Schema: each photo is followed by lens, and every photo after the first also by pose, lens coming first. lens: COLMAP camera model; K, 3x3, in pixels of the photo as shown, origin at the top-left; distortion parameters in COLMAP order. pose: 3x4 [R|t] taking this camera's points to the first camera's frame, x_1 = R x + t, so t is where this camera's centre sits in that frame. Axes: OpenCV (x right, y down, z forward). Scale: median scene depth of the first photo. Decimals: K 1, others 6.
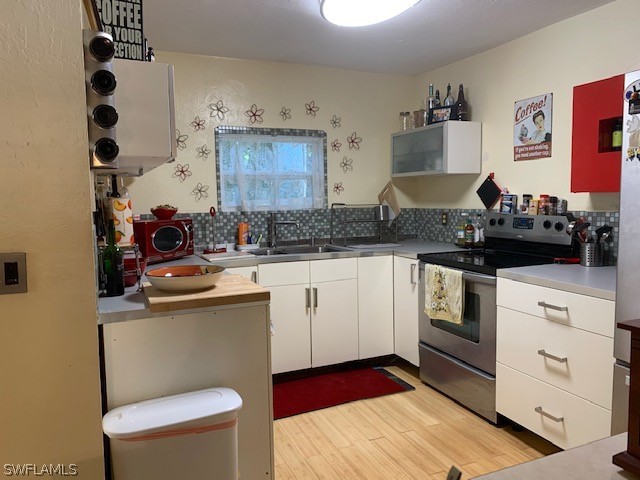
lens RADIAL K [[496.8, 0, 306.3], [0, 496.8, 239.6], [0, 0, 1]] dist [0.081554, -0.089798]
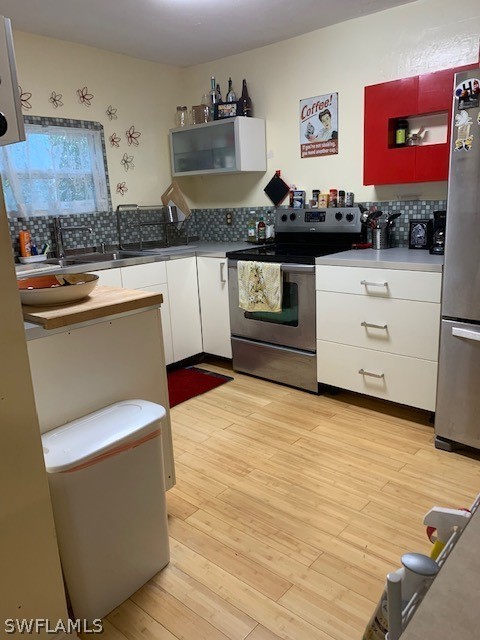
lens RADIAL K [[496.8, 0, 230.1], [0, 496.8, 319.4], [0, 0, 1]] dist [0.081554, -0.089798]
pose [[0.902755, -0.124863, 0.411635, -0.196756], [0.067609, 0.986236, 0.150888, 0.010774], [-0.424810, -0.108385, 0.898771, 0.058156]]
